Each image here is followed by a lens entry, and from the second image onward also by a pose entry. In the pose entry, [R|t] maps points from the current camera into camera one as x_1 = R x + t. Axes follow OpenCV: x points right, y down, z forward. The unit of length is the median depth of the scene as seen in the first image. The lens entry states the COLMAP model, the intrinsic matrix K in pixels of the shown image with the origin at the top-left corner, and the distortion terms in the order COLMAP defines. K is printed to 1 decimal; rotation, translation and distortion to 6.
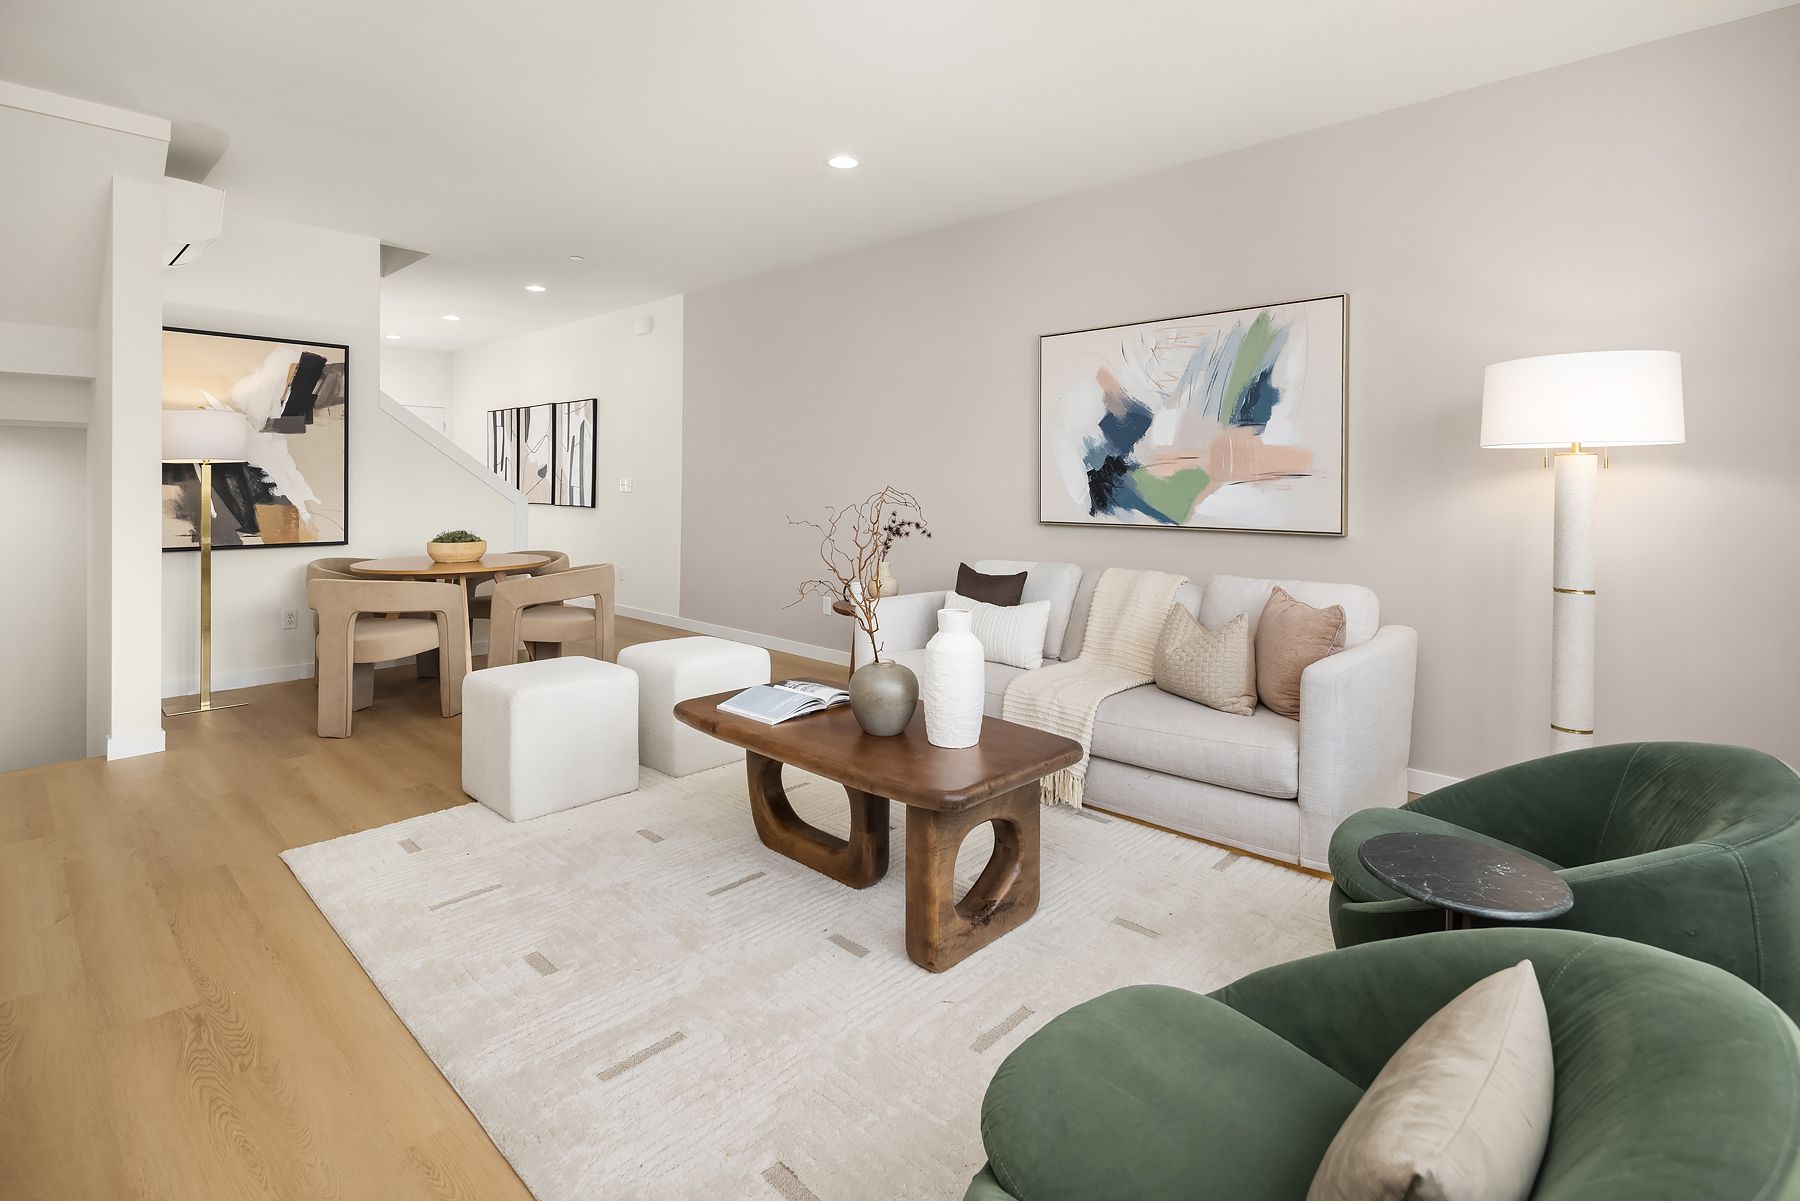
lens RADIAL K [[879.6, 0, 880.7], [0, 879.6, 500.4], [0, 0, 1]] dist [0.011863, -0.004221]
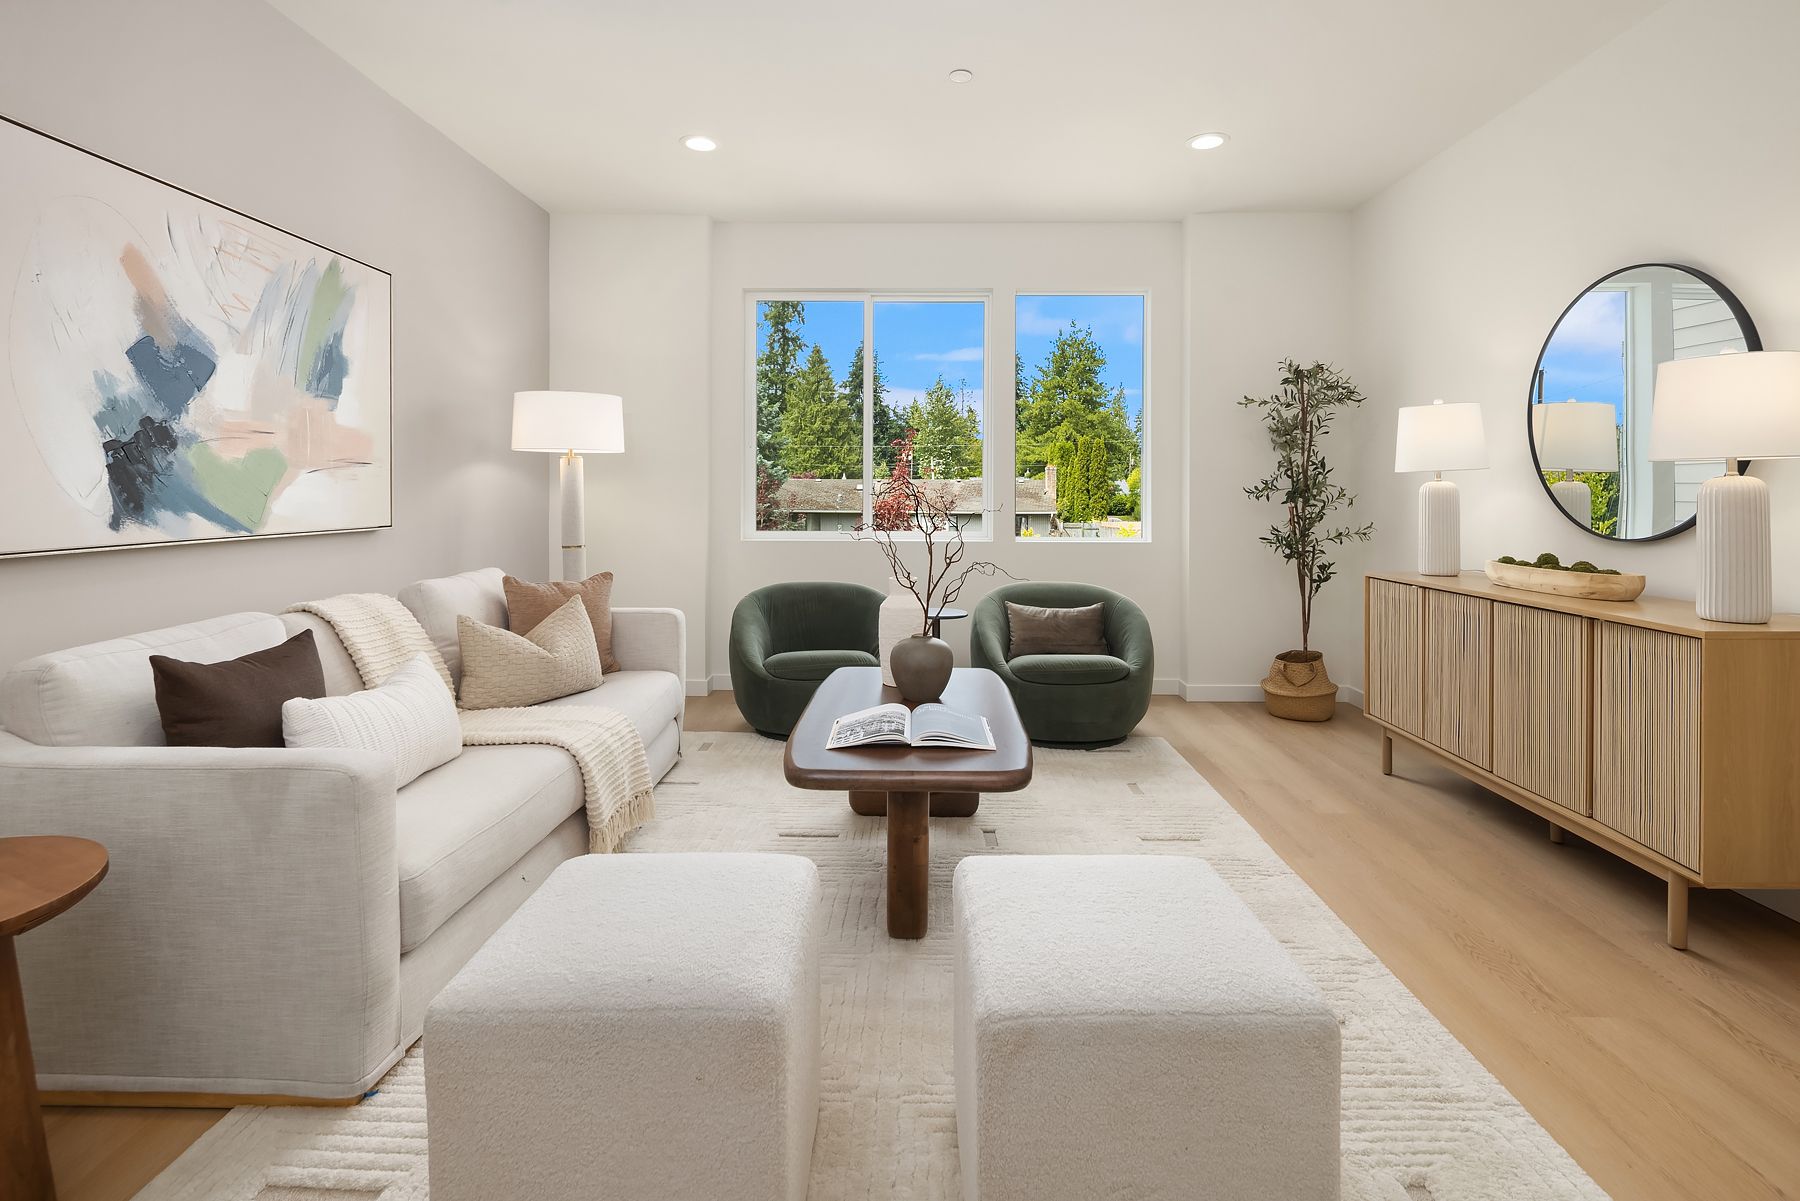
lens RADIAL K [[879.6, 0, 921.0], [0, 879.6, 511.9], [0, 0, 1]] dist [0.011863, -0.004221]
pose [[-0.703422, -0.026961, 0.710261, -0.468901], [0.005132, 0.999062, 0.043006, -0.013165], [-0.710754, 0.033896, -0.702623, 1.071910]]
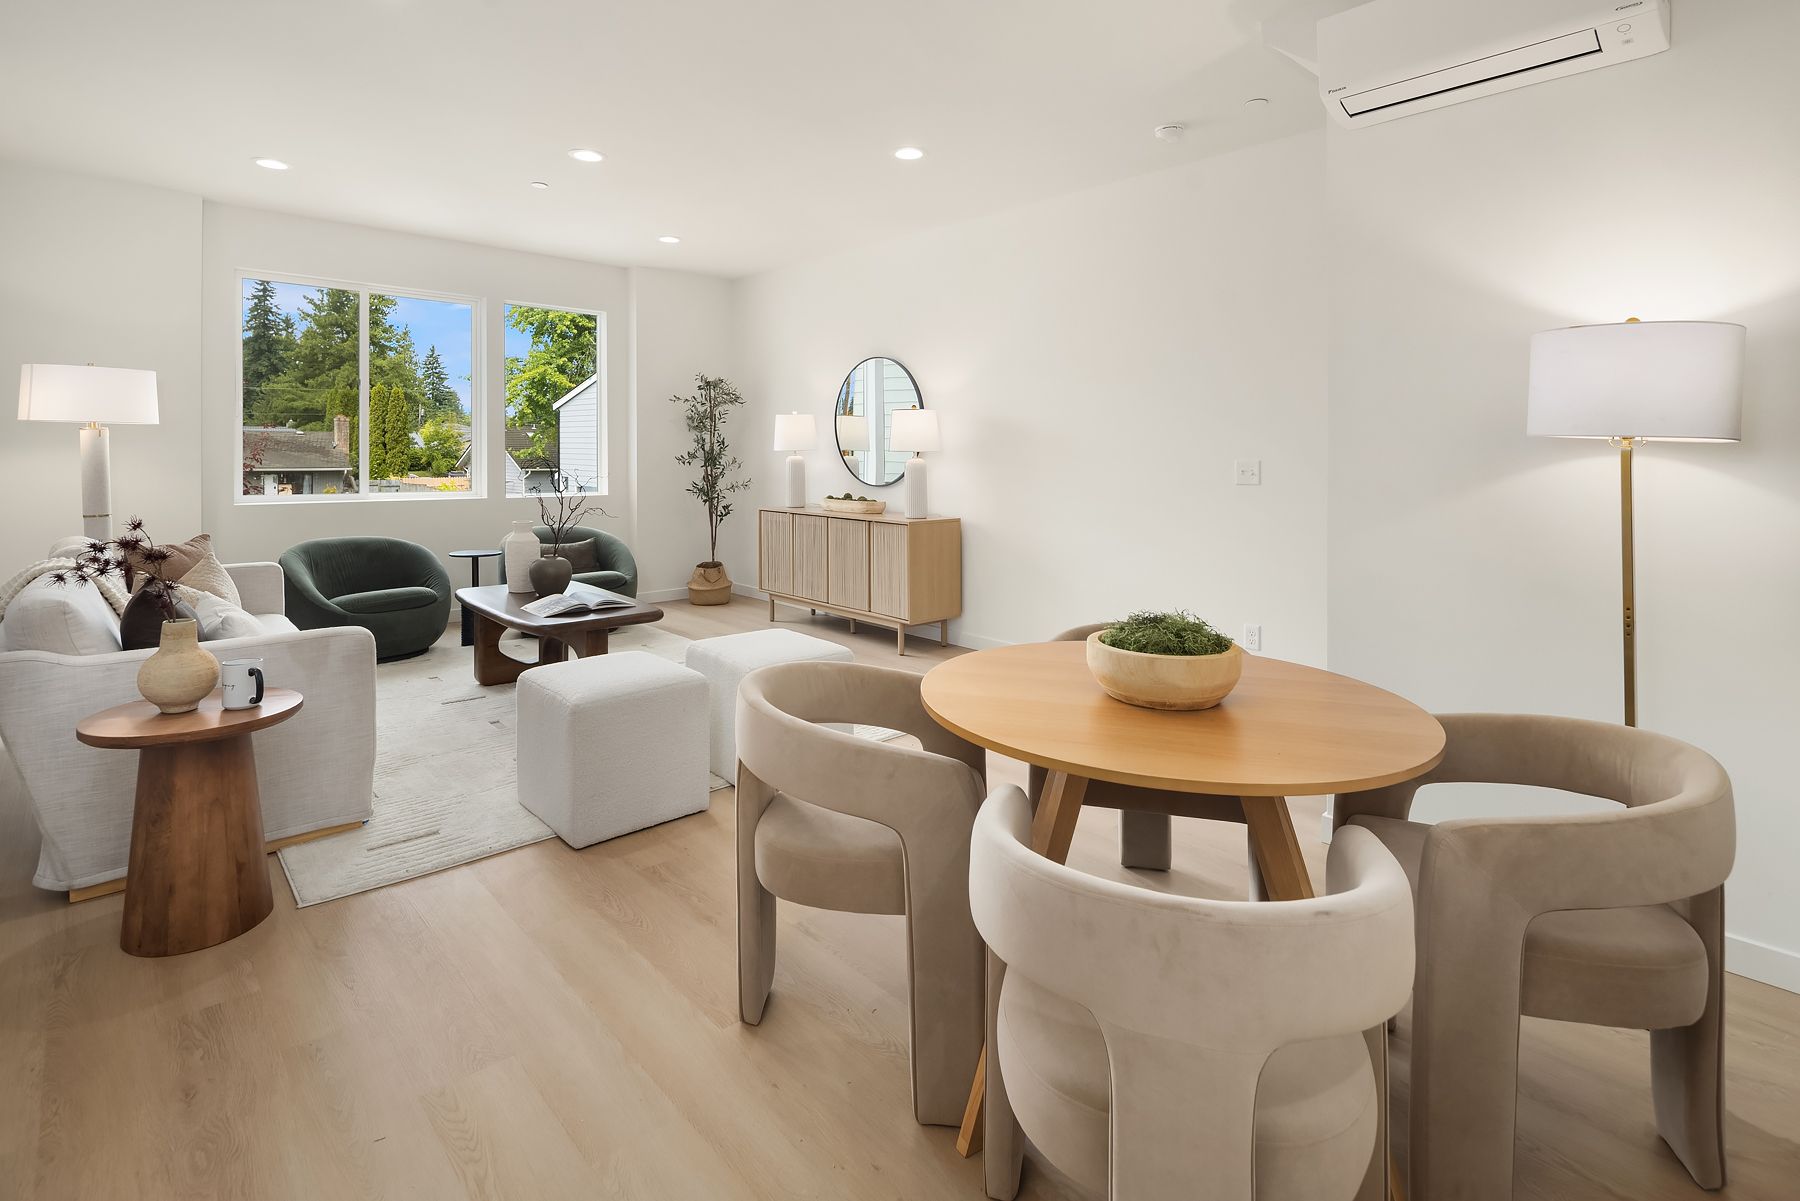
lens RADIAL K [[879.6, 0, 940.8], [0, 879.6, 461.9], [0, 0, 1]] dist [0.011863, -0.004221]
pose [[-0.999760, -0.021853, 0.001685, -0.473511], [-0.021786, 0.999228, 0.032703, -0.054695], [-0.002399, 0.032658, -0.999464, 1.759063]]
